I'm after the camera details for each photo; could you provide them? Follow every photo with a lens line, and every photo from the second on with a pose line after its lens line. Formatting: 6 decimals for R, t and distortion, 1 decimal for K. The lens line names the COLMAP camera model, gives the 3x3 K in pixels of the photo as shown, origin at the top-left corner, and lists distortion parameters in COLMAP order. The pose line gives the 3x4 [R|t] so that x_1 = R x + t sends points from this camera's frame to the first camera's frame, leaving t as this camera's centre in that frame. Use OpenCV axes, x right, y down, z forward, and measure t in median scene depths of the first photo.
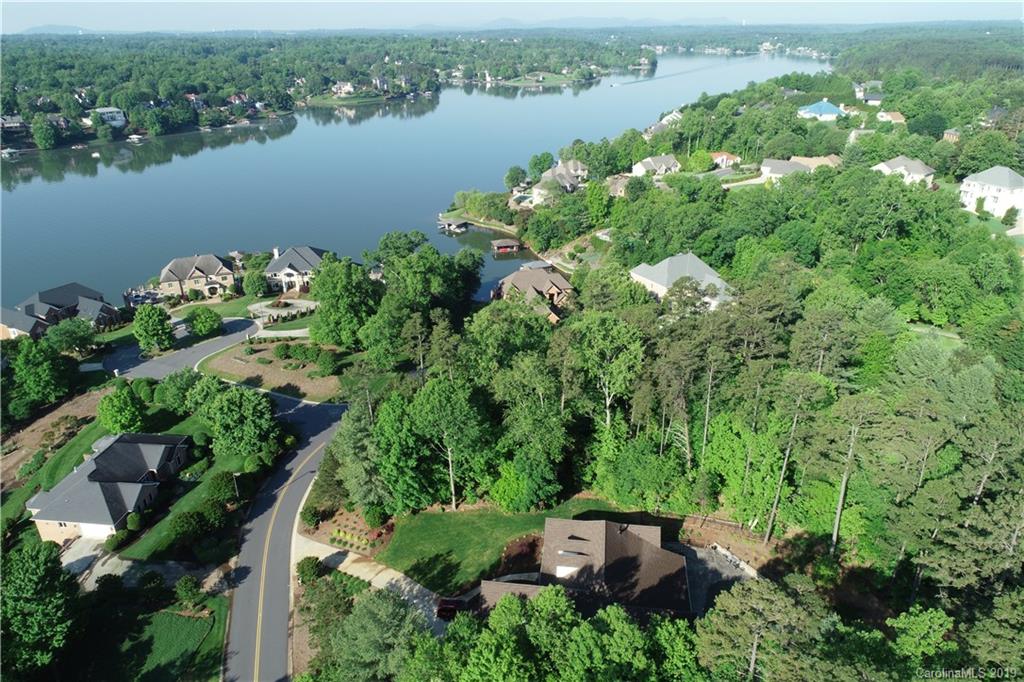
lens RADIAL K [[685.3, 0, 509.8], [0, 685.3, 342.0], [0, 0, 1]] dist [-0.001904, 0.000102]
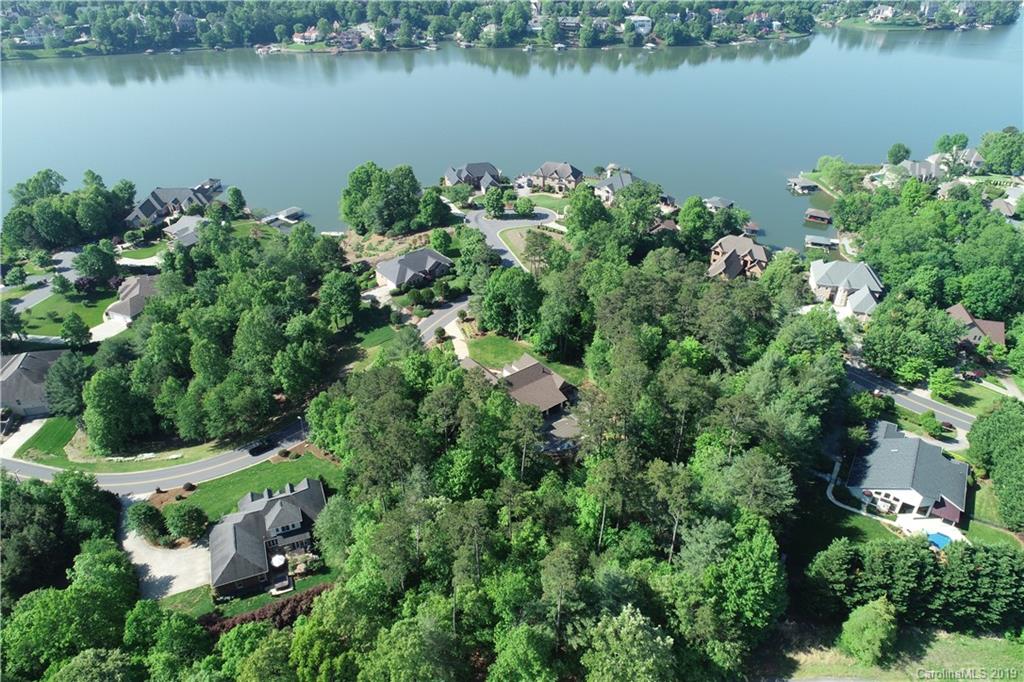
lens RADIAL K [[685.3, 0, 509.8], [0, 685.3, 342.0], [0, 0, 1]] dist [-0.001904, 0.000102]
pose [[0.715422, 0.383960, -0.583734, 0.473418], [-0.301487, 0.923331, 0.237835, -0.088449], [0.630299, 0.005836, 0.776331, -0.209560]]
